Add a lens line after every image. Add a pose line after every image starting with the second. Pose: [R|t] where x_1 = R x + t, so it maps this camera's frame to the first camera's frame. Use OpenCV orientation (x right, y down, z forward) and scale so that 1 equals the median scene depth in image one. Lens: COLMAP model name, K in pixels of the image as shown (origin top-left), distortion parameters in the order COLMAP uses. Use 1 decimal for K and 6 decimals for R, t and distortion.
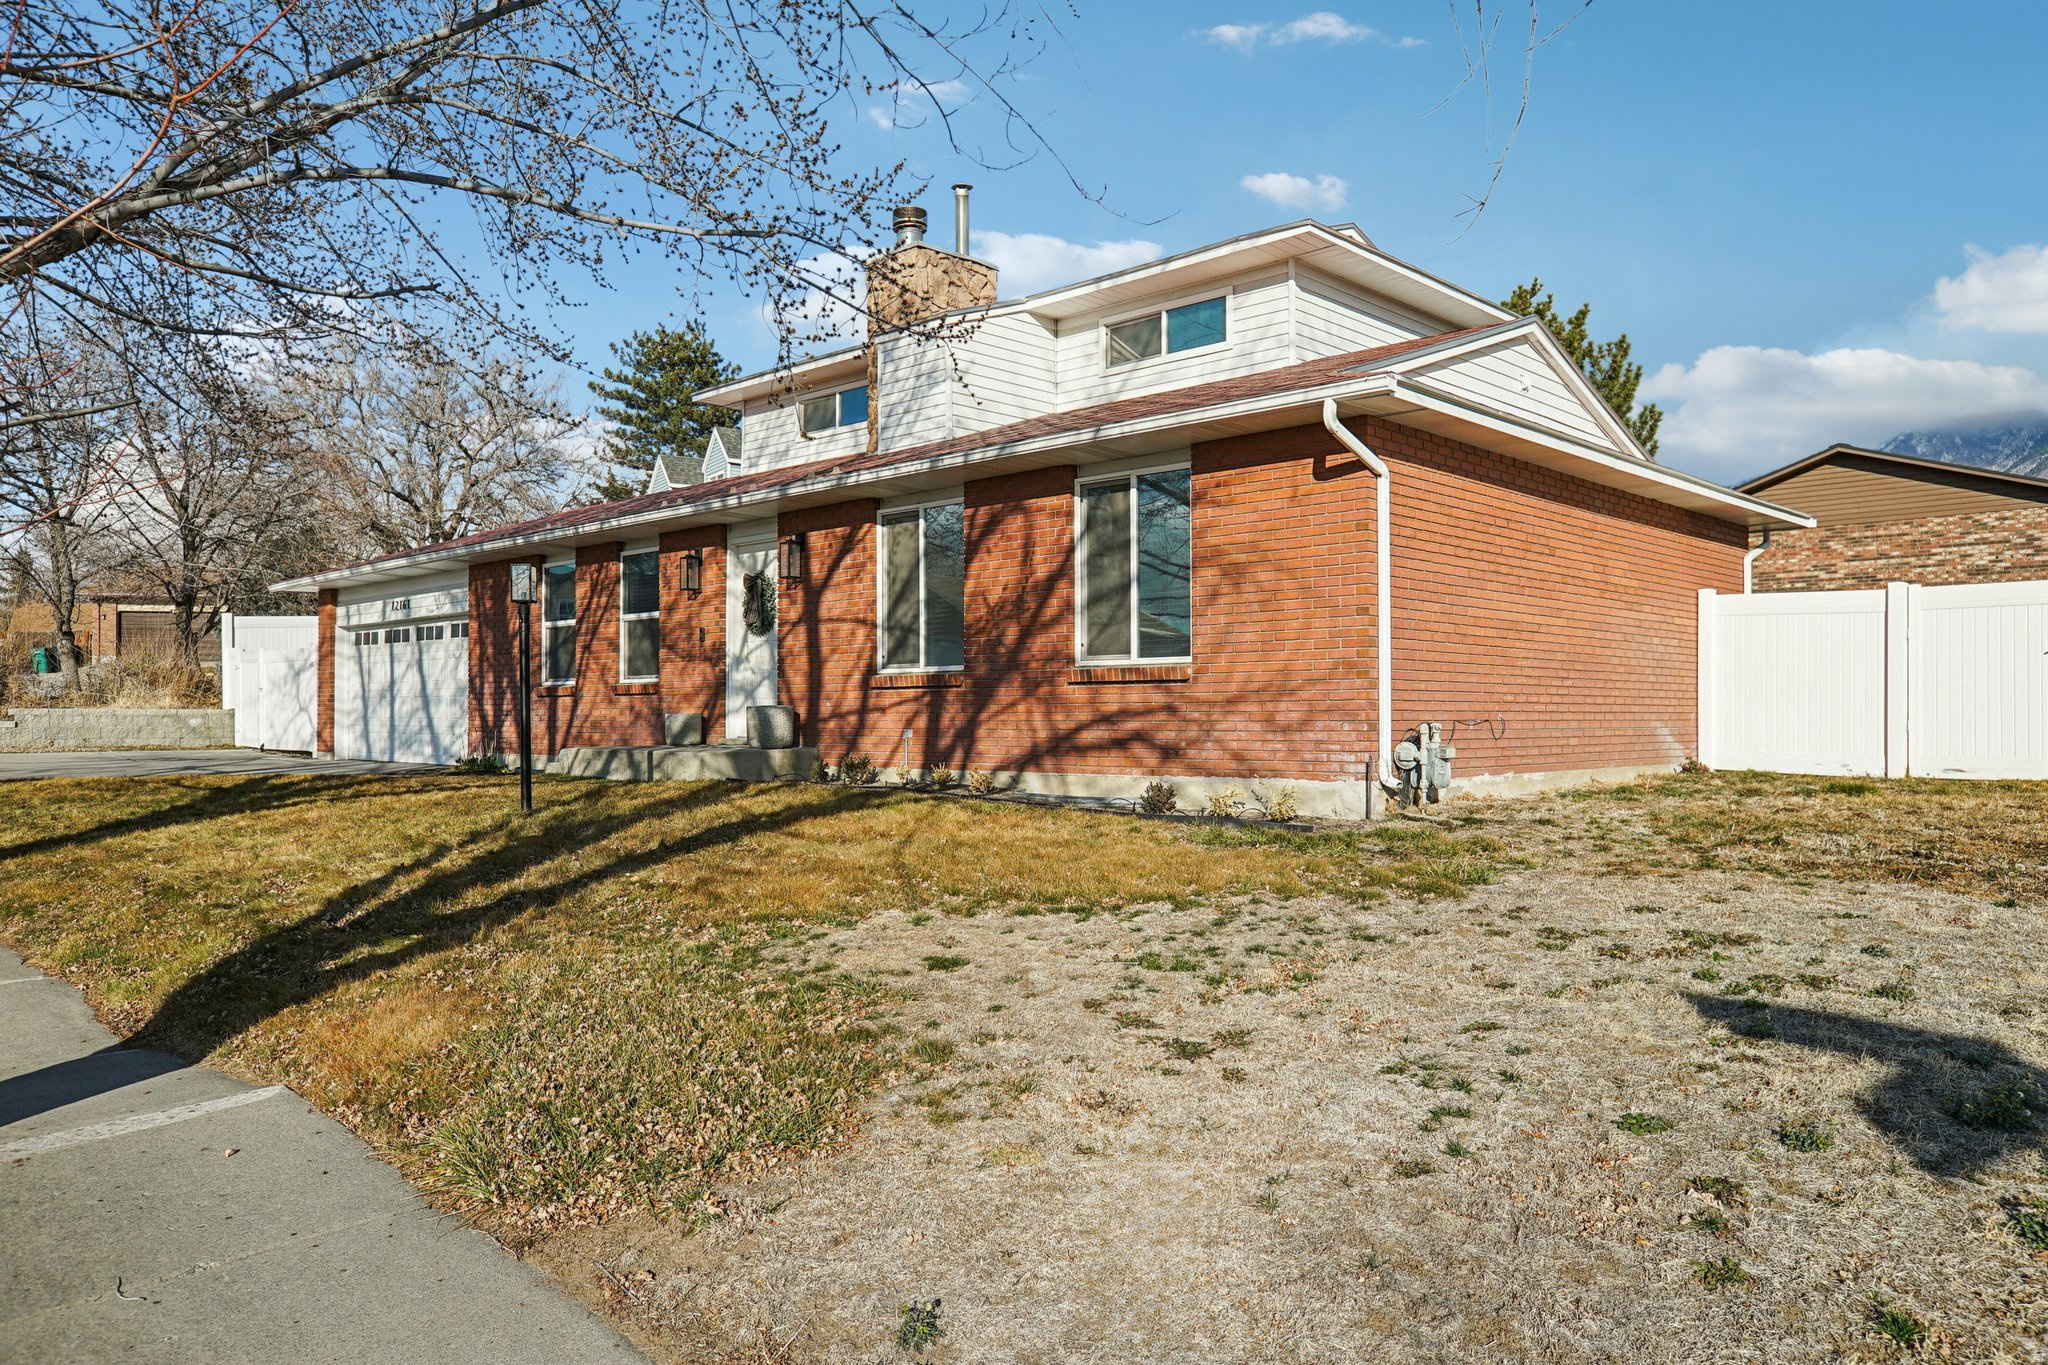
lens RADIAL K [[1398.4, 0, 1023.3], [0, 1398.4, 686.7], [0, 0, 1]] dist [0.006710, 0.003291]
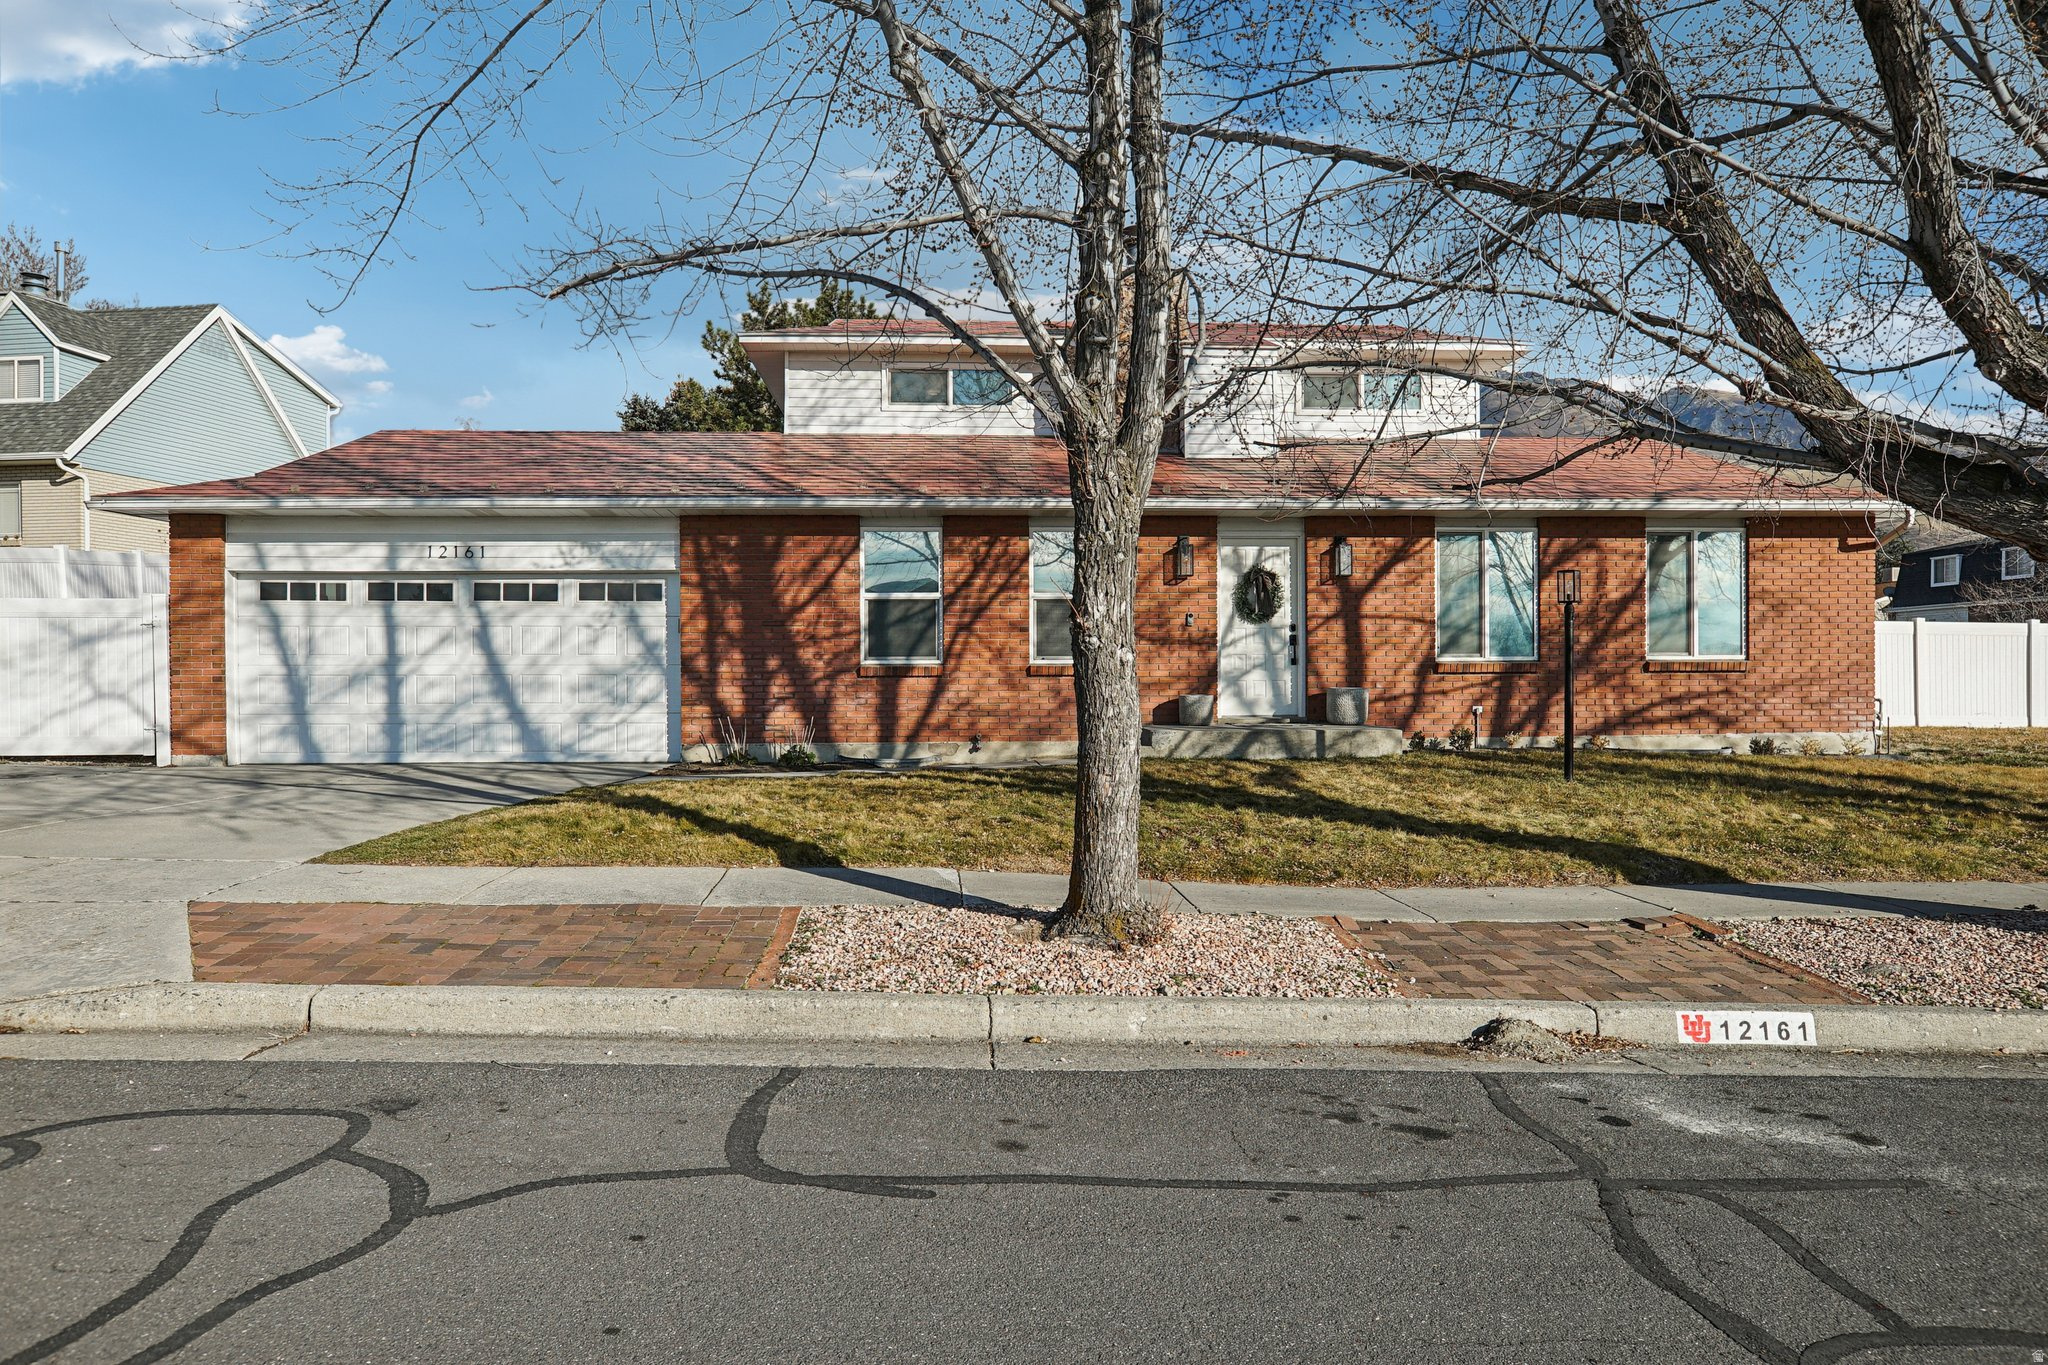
lens RADIAL K [[1398.4, 0, 1024.0], [0, 1398.4, 686.6], [0, 0, 1]] dist [0.006710, 0.003291]
pose [[0.700885, -0.002865, 0.713268, -1.214268], [-0.011106, 0.999827, 0.014929, -0.003512], [-0.713188, -0.018385, 0.700732, 0.396889]]
